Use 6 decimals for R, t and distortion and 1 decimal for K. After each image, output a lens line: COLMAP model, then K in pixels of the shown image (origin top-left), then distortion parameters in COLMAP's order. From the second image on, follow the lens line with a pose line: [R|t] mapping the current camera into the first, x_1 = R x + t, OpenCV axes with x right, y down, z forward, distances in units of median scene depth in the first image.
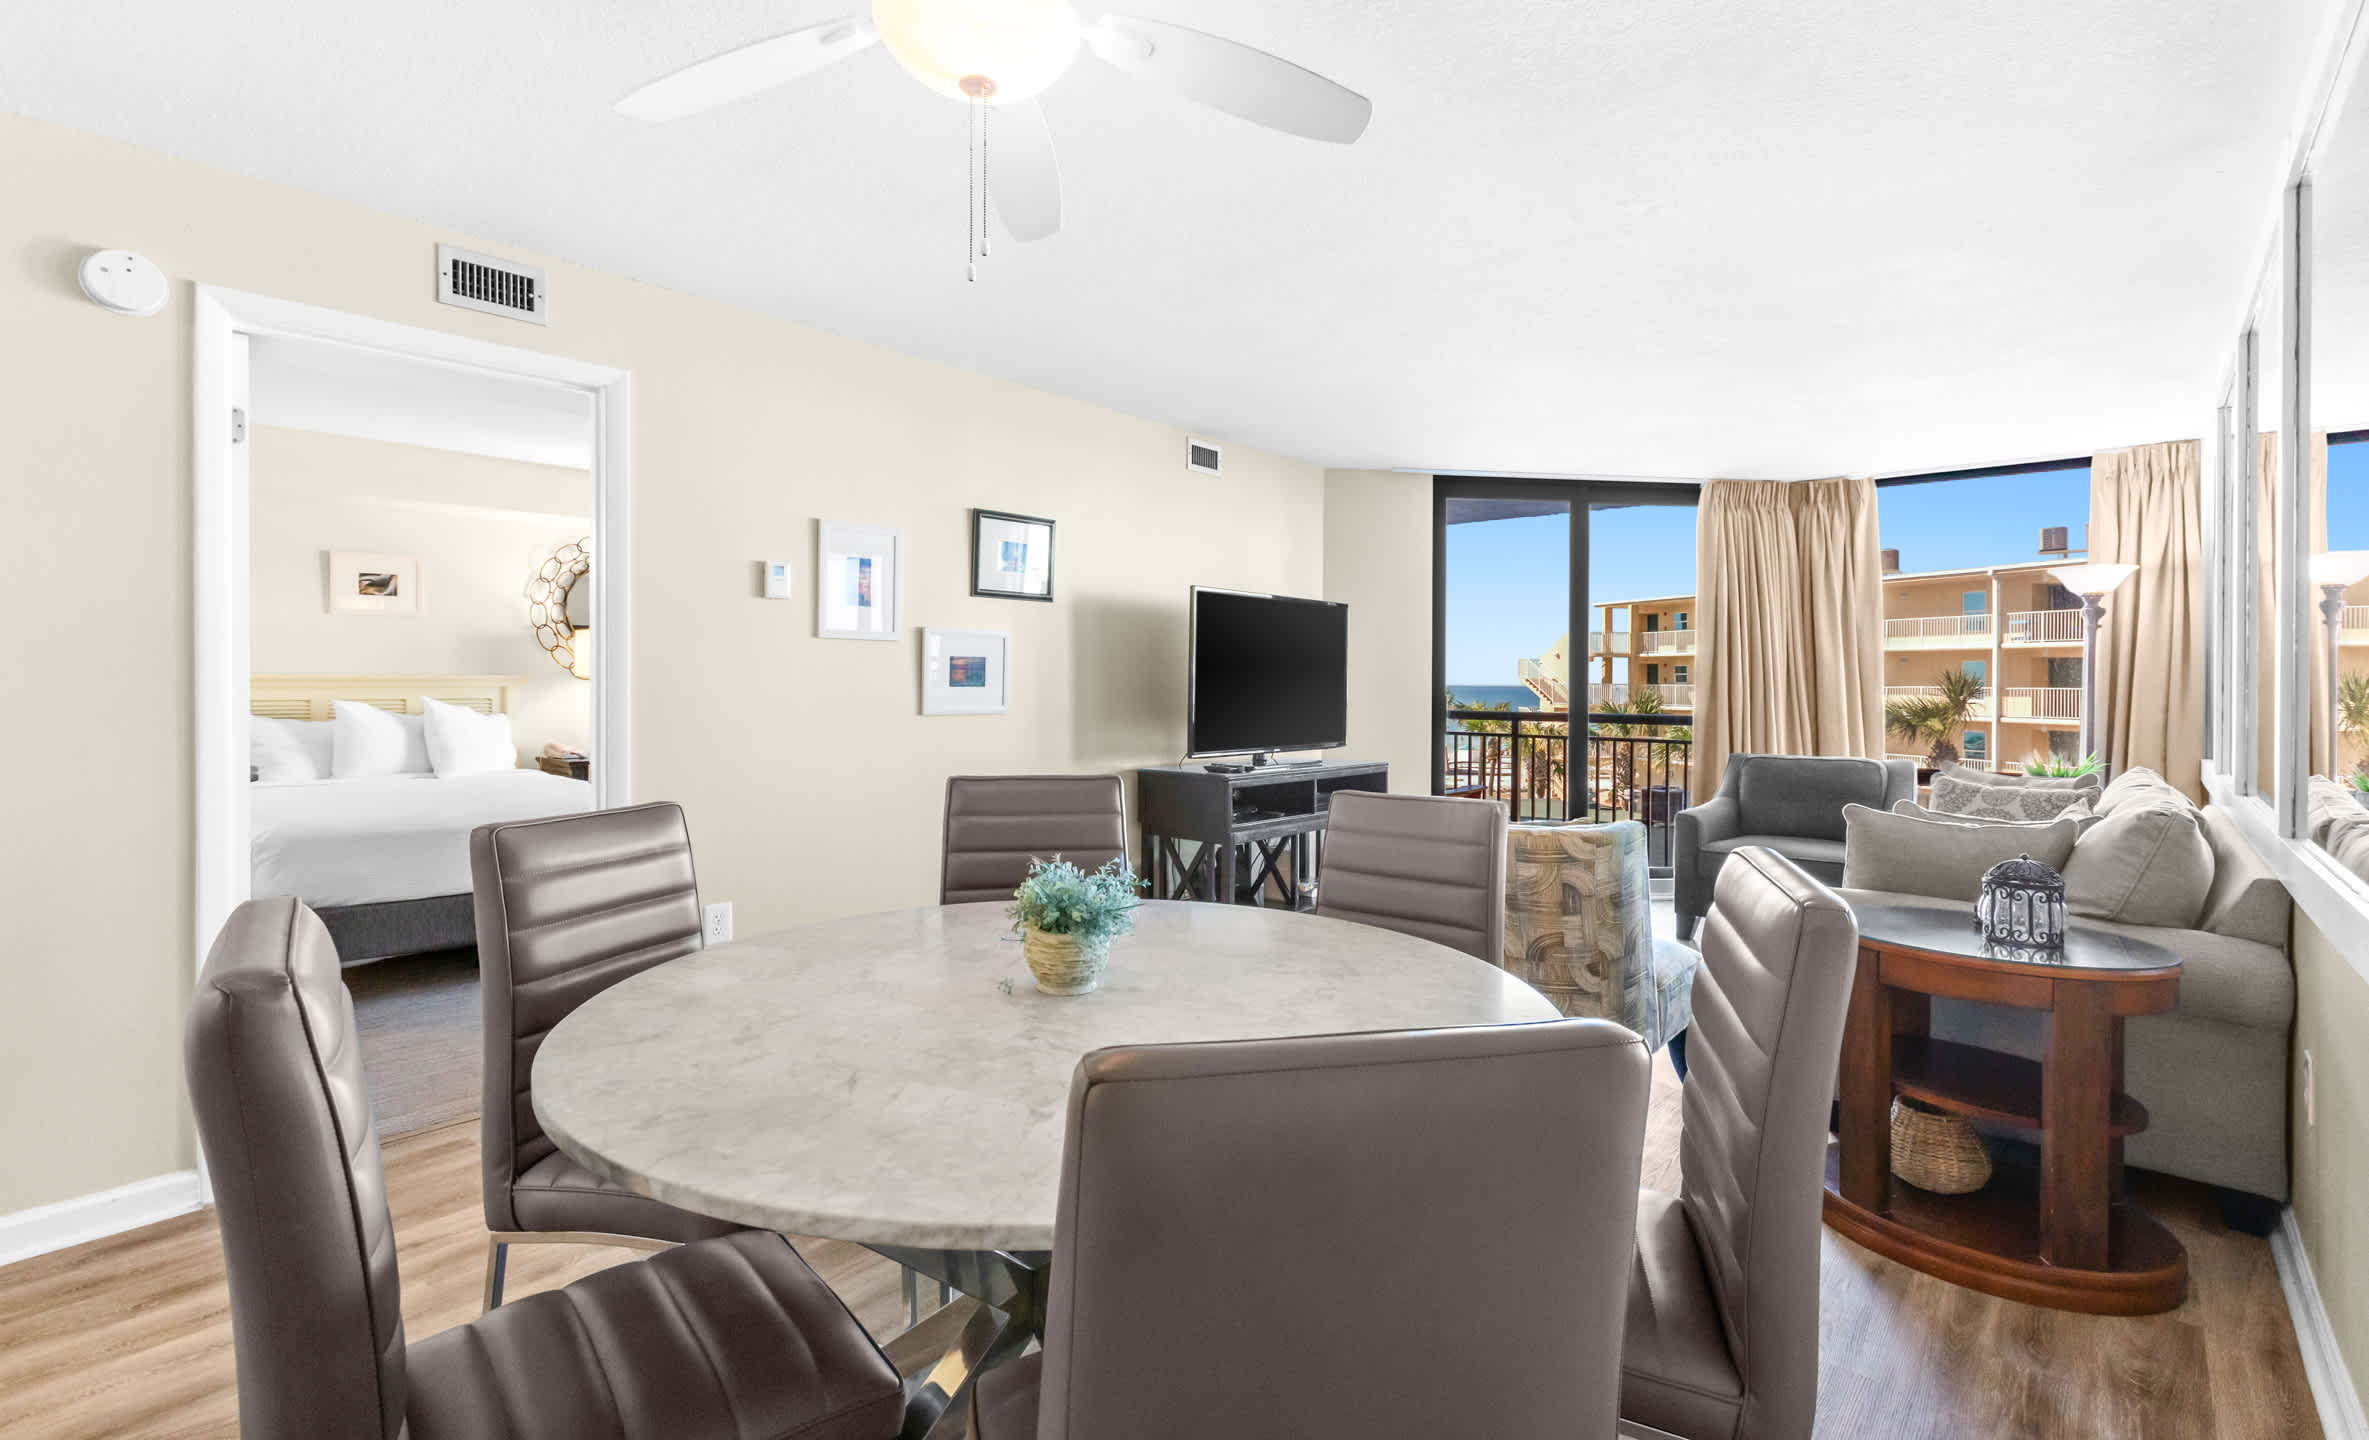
lens RADIAL K [[1080.6, 0, 1184.7], [0, 1080.6, 678.3], [0, 0, 1]] dist [0.000385, 0.000457]
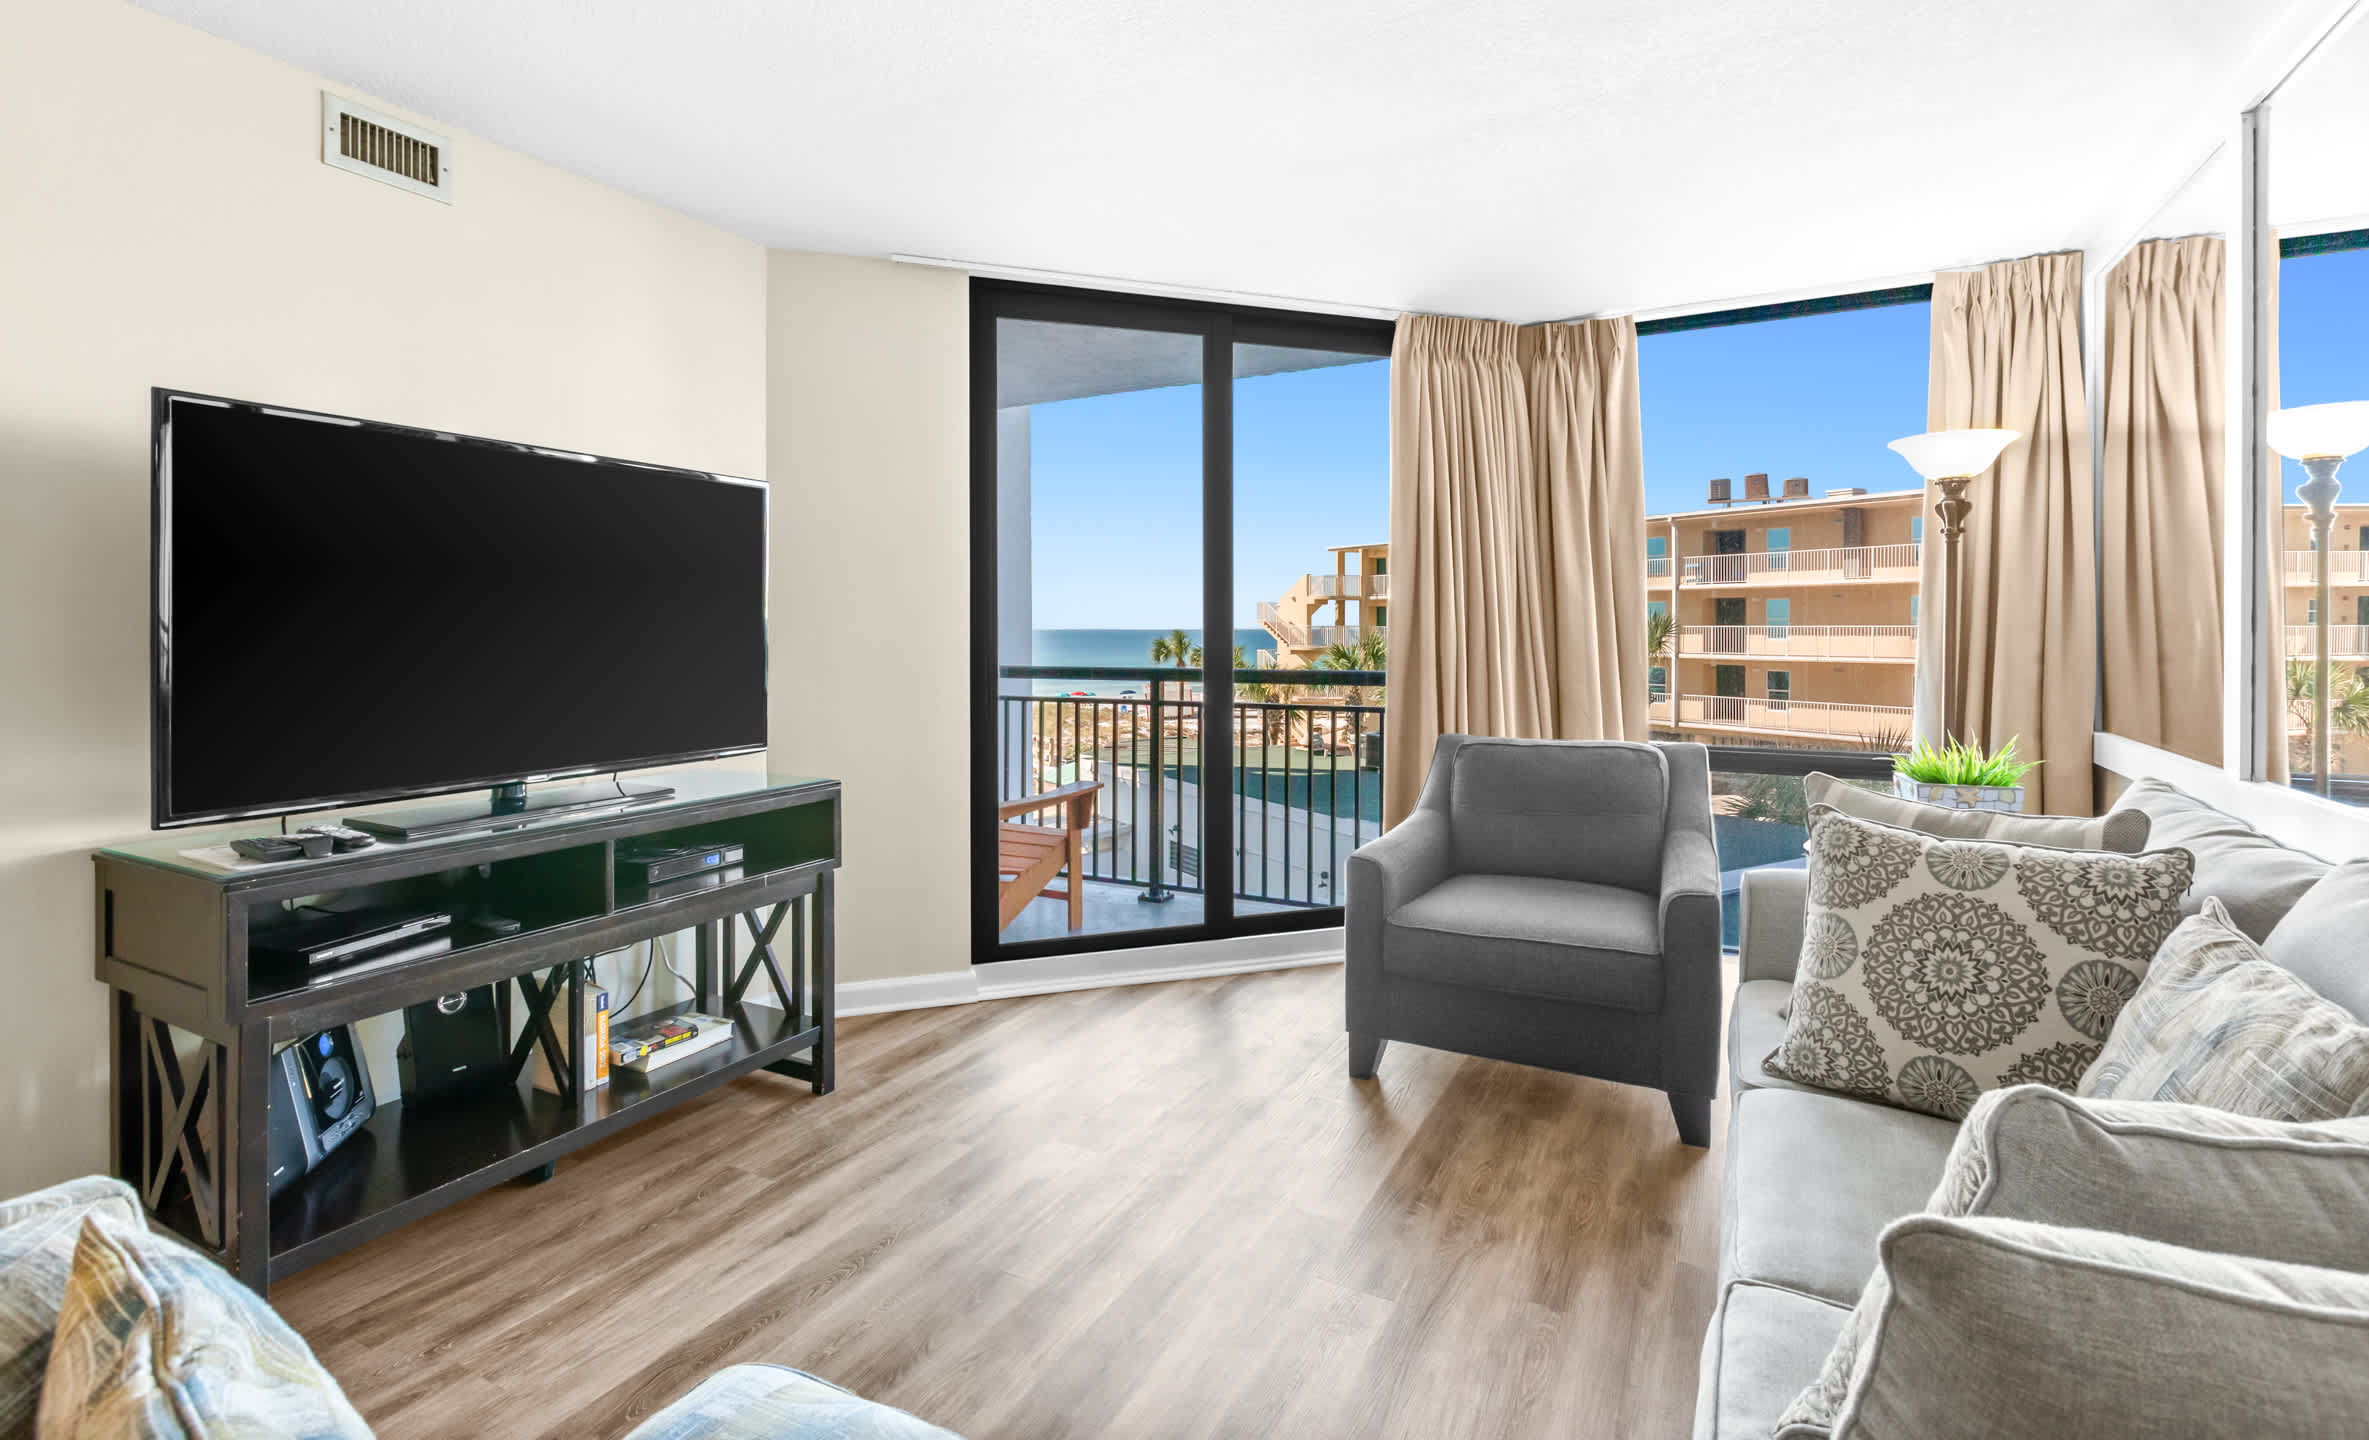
lens RADIAL K [[1074.3, 0, 1194.6], [0, 1074.3, 632.3], [0, 0, 1]] dist [0.001691, 0.000135]
pose [[0.972956, -0.011433, 0.230709, 0.229040], [0.009518, 0.999910, 0.009411, 0.002085], [-0.230796, -0.006960, 0.972977, 0.435693]]
